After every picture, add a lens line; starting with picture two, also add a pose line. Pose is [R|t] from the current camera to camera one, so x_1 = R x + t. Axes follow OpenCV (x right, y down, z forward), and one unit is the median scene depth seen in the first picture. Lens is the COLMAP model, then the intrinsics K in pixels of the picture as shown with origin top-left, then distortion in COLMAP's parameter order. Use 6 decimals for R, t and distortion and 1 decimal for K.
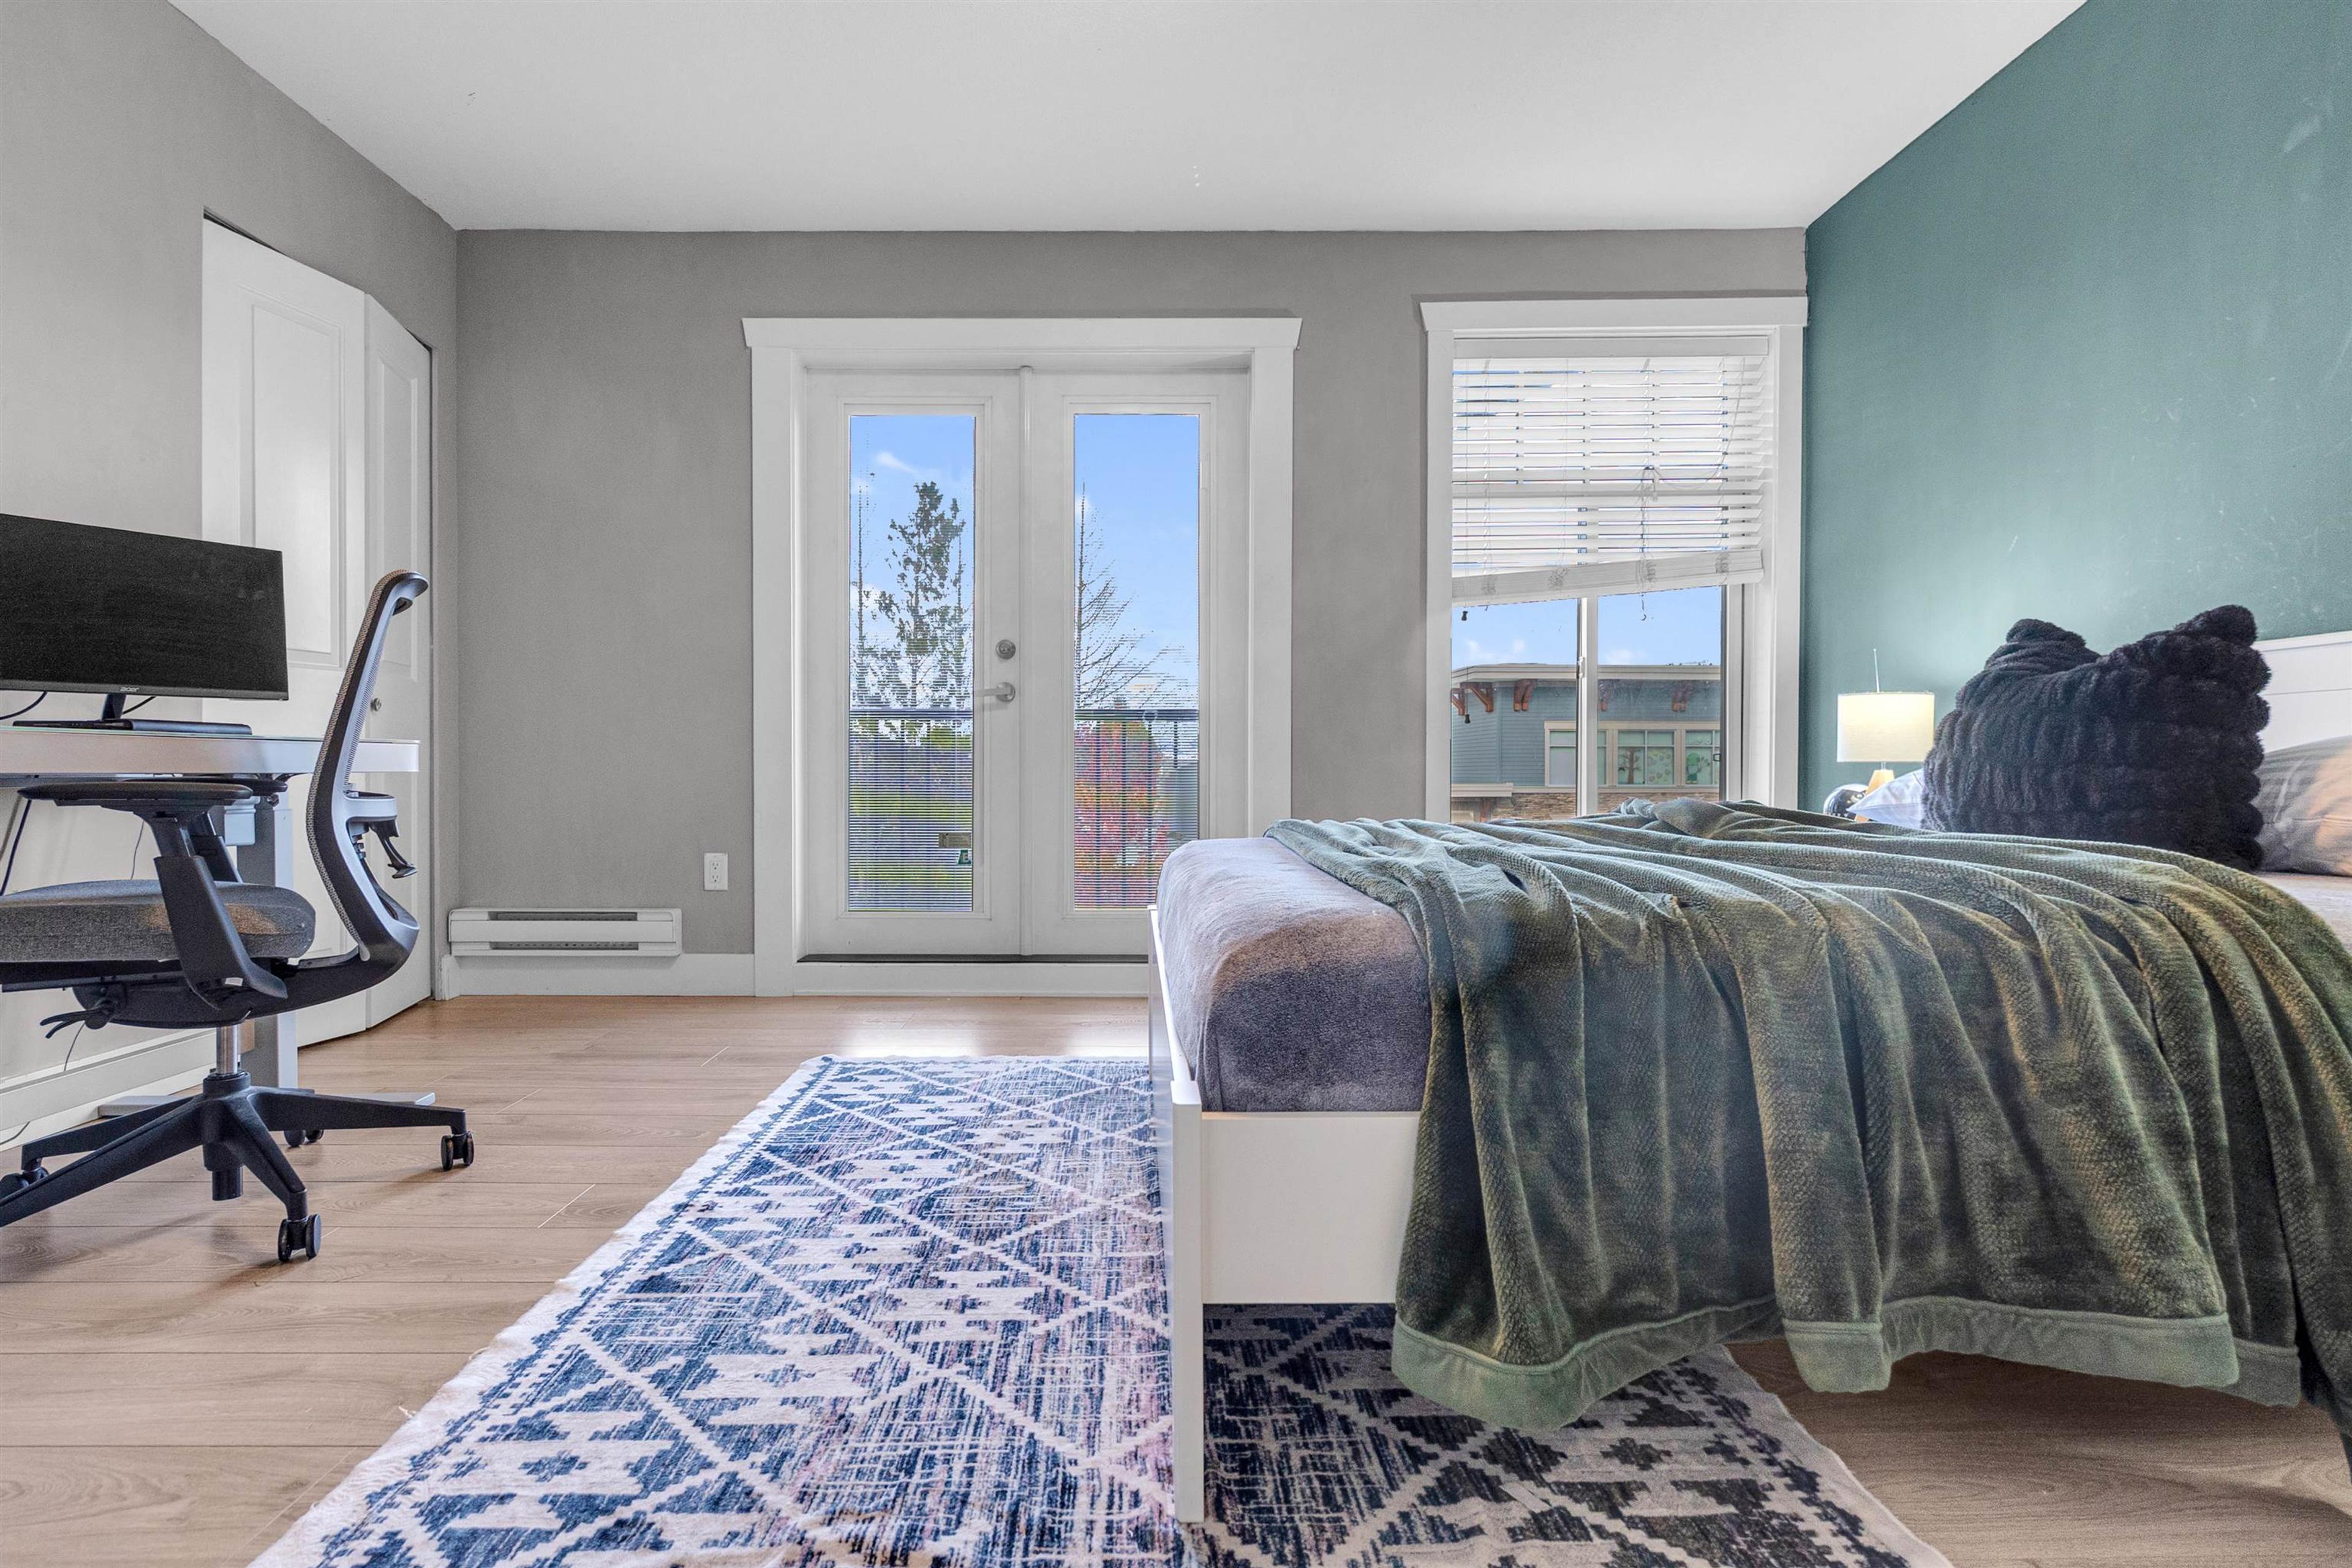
lens RADIAL K [[1142.7, 0, 1176.0], [0, 1142.7, 784.0], [0, 0, 1]] dist [-0.001773, 0.000362]
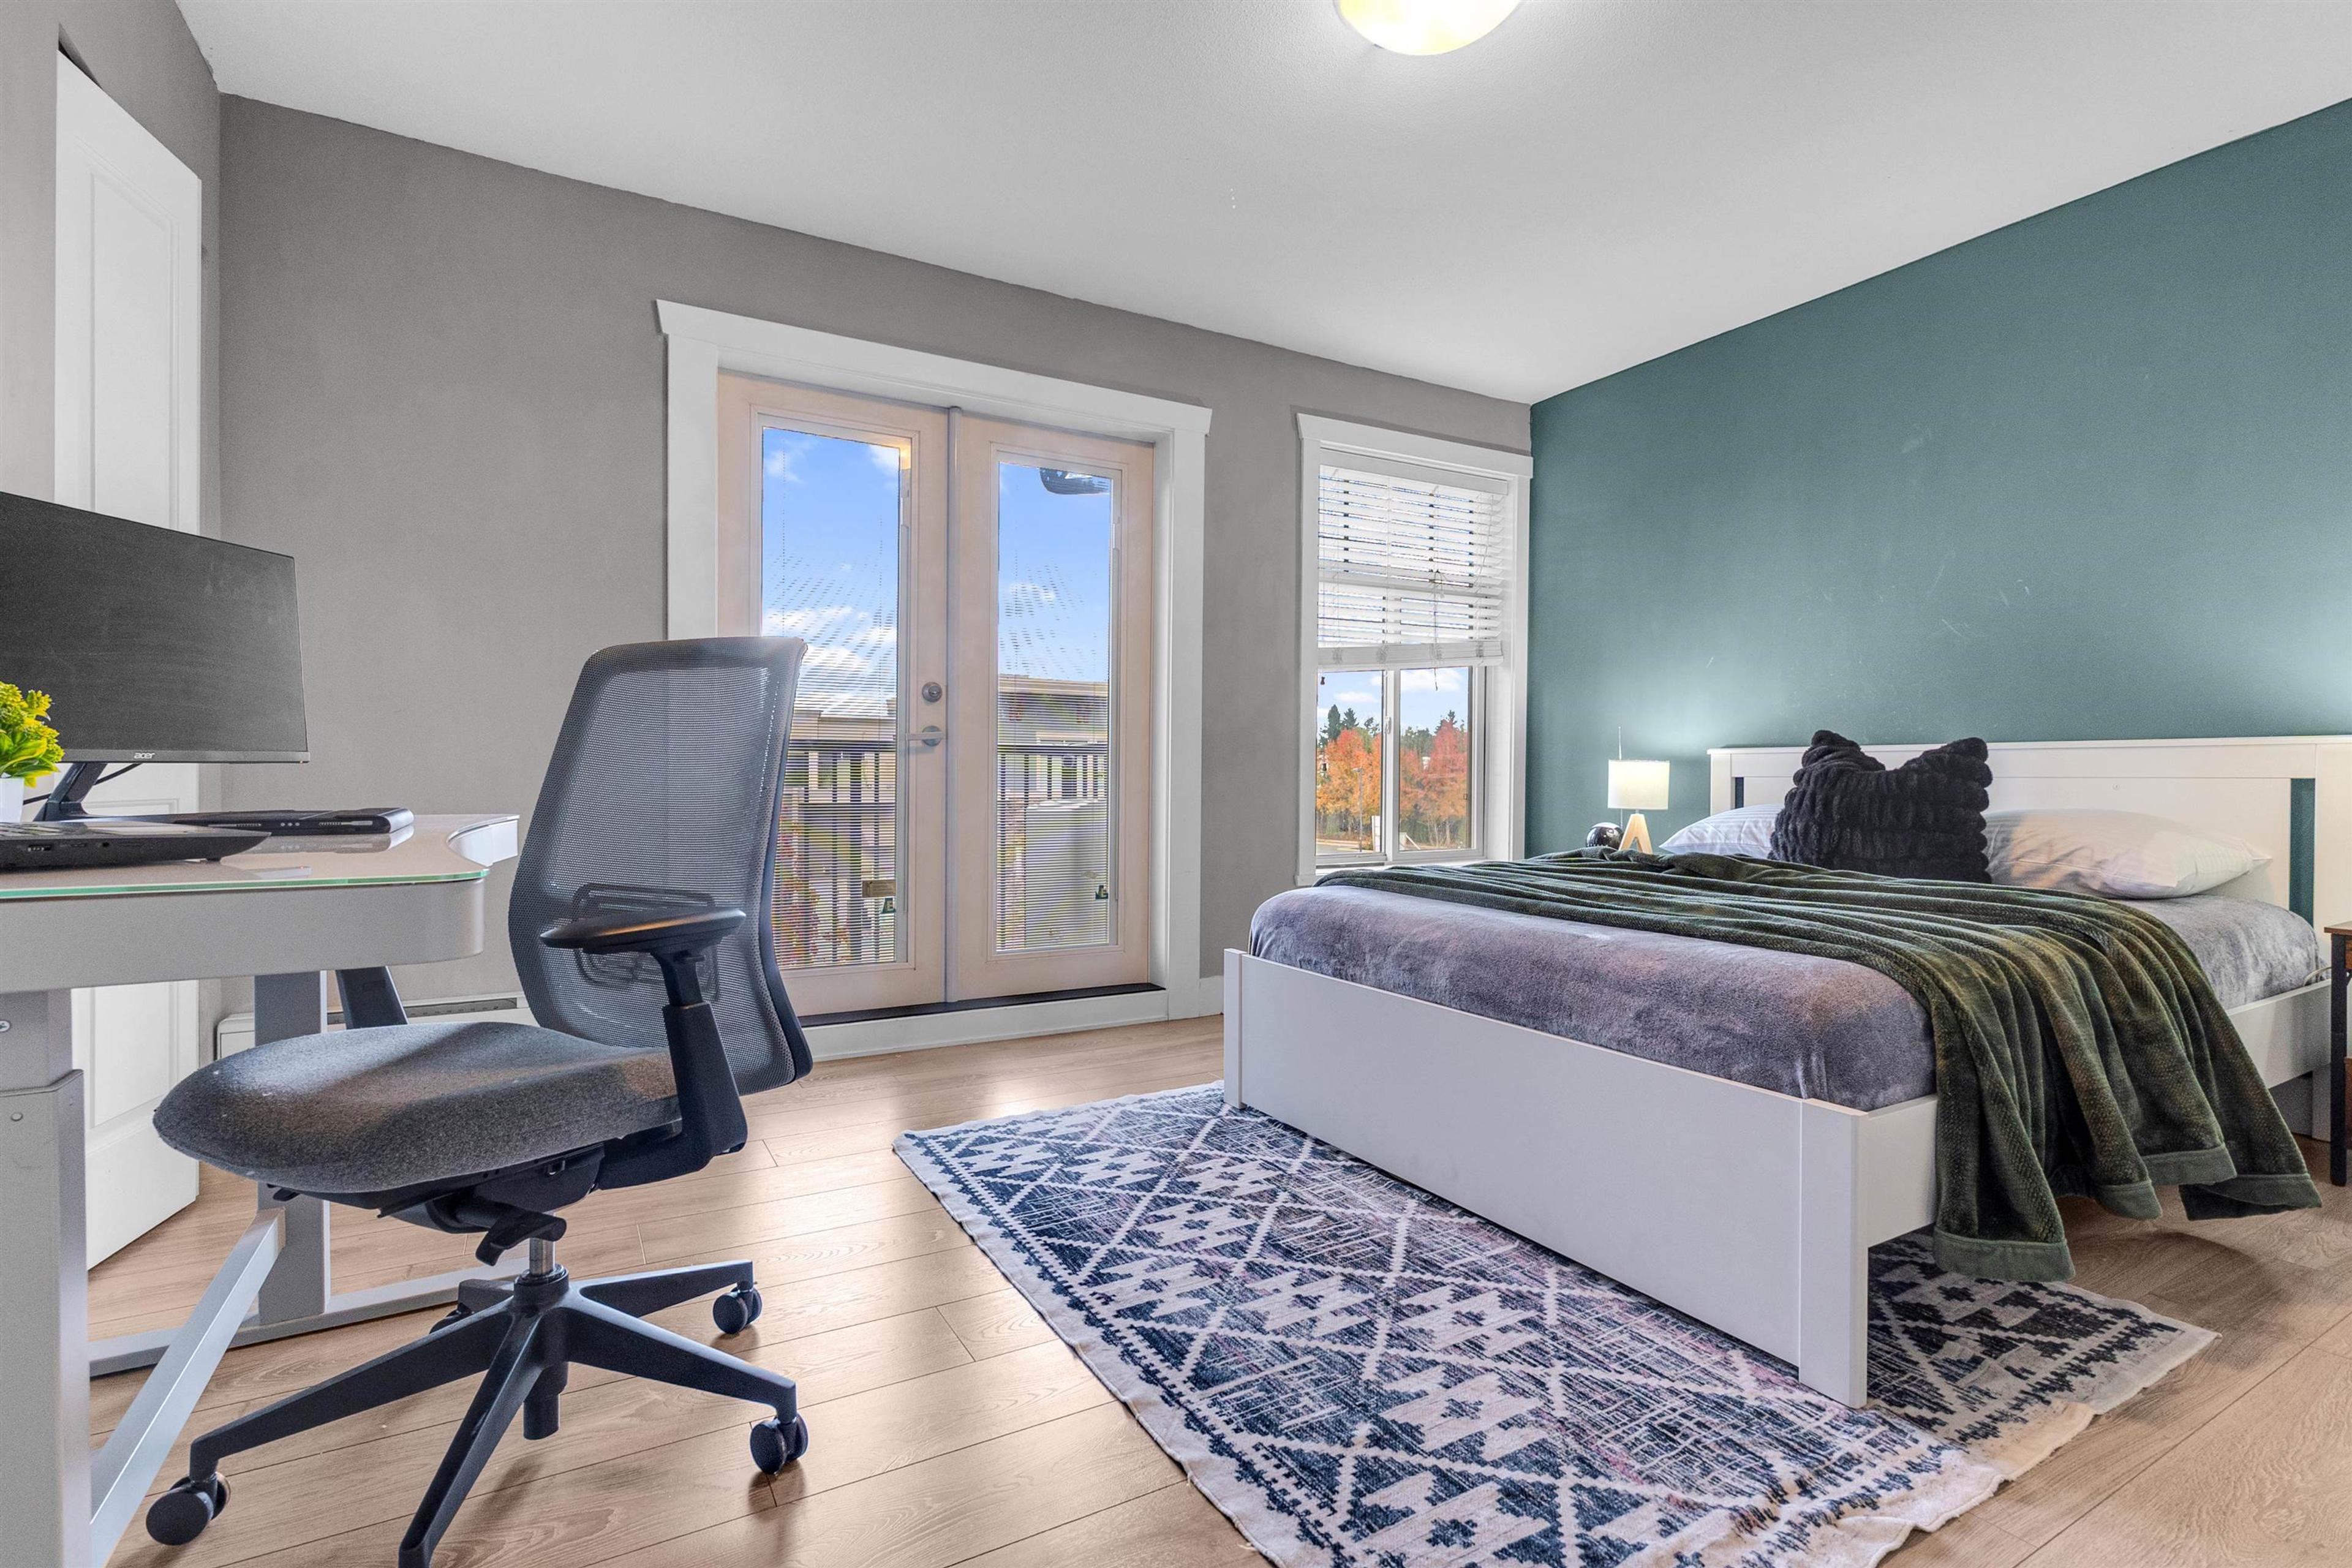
lens RADIAL K [[1107.0, 0, 1176.0], [0, 1107.0, 784.0], [0, 0, 1]] dist [-0.001666, -0.000174]
pose [[0.866717, -0.001566, 0.498798, -0.760445], [-0.000569, 0.999991, 0.004128, -0.074263], [-0.498800, -0.003862, 0.866708, 0.124287]]
